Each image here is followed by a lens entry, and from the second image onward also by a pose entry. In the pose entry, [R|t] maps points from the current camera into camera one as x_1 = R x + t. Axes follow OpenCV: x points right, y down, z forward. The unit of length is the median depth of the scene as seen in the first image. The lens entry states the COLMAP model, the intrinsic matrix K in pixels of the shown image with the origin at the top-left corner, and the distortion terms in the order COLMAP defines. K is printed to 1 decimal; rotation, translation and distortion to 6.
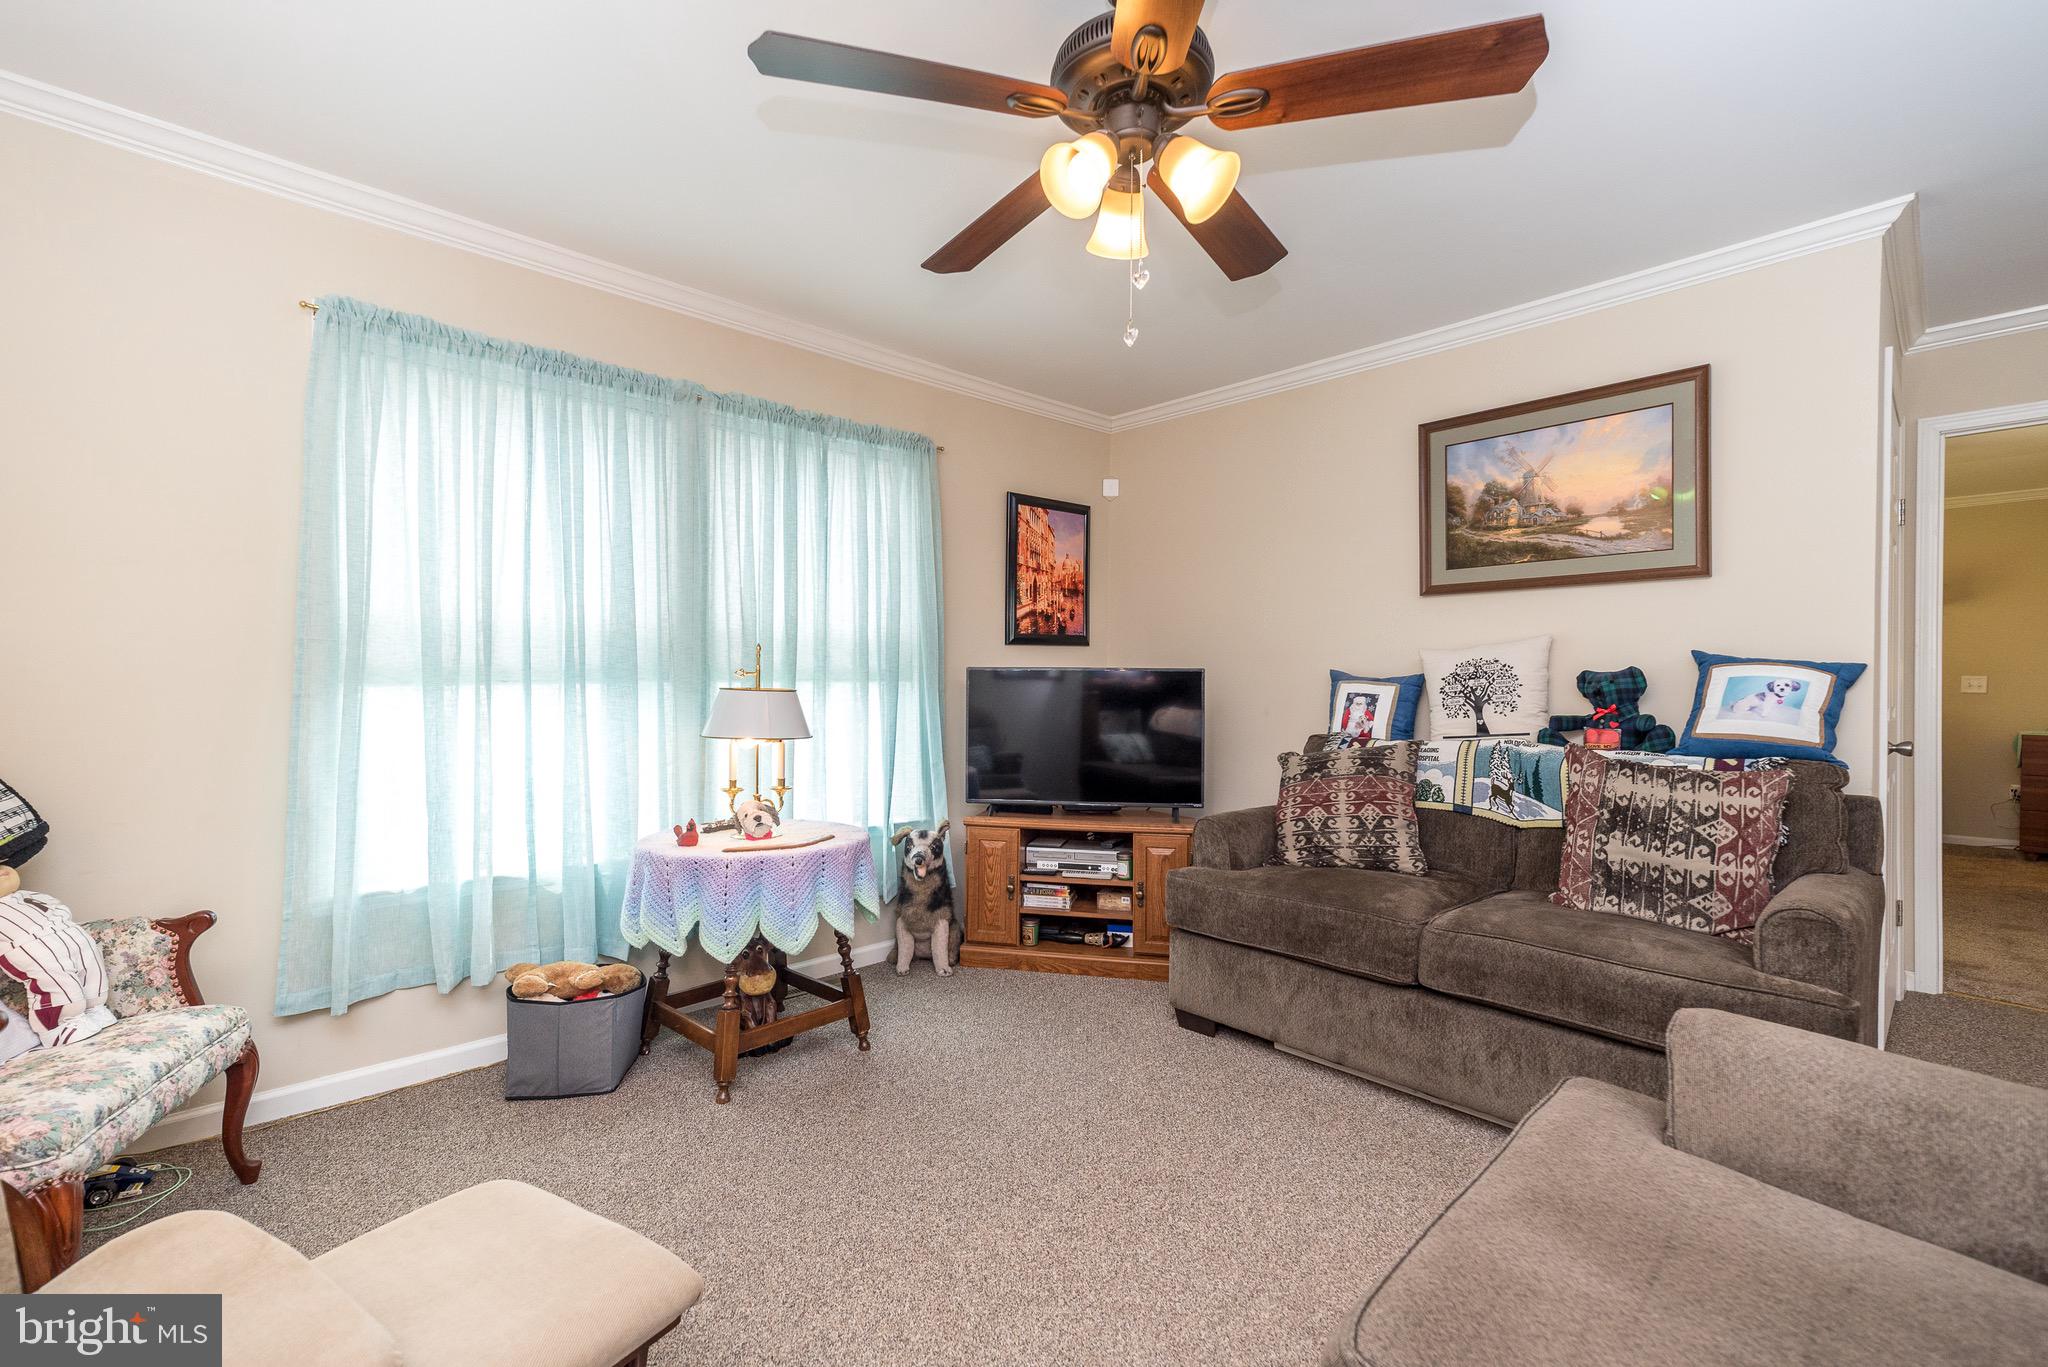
lens RADIAL K [[886.6, 0, 1017.6], [0, 886.6, 685.2], [0, 0, 1]] dist [0.003622, 0.000352]
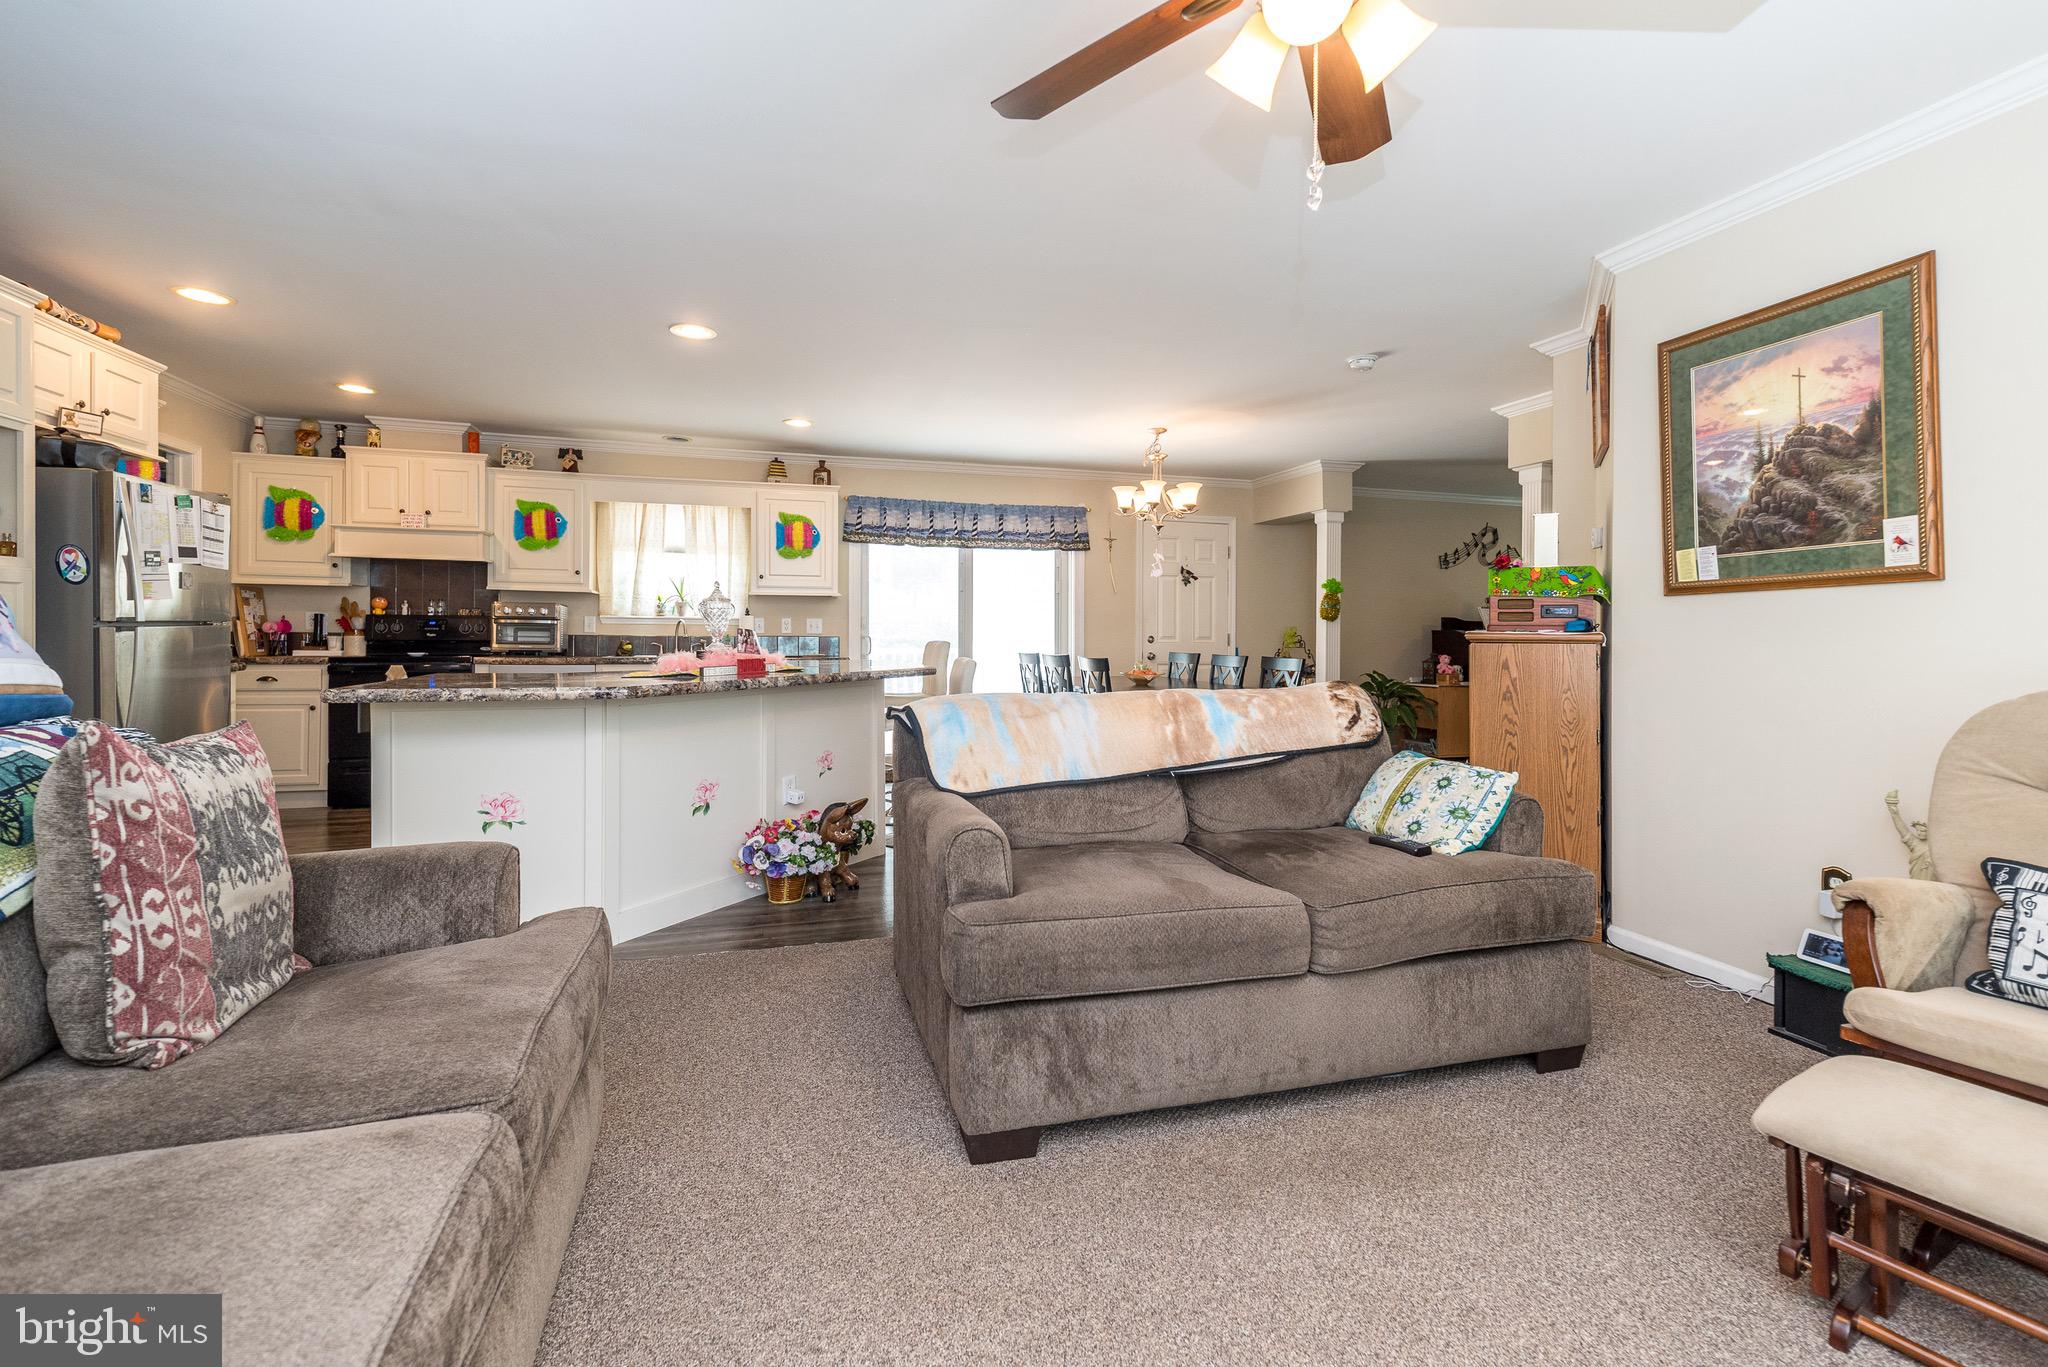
lens RADIAL K [[907.7, 0, 1021.7], [0, 907.7, 640.1], [0, 0, 1]] dist [0.003492, -0.000001]
pose [[-0.893598, -0.015584, 0.448598, -0.000153], [-0.009750, 0.999835, 0.015312, 0.011006], [-0.448763, 0.009309, -0.893602, 0.981738]]
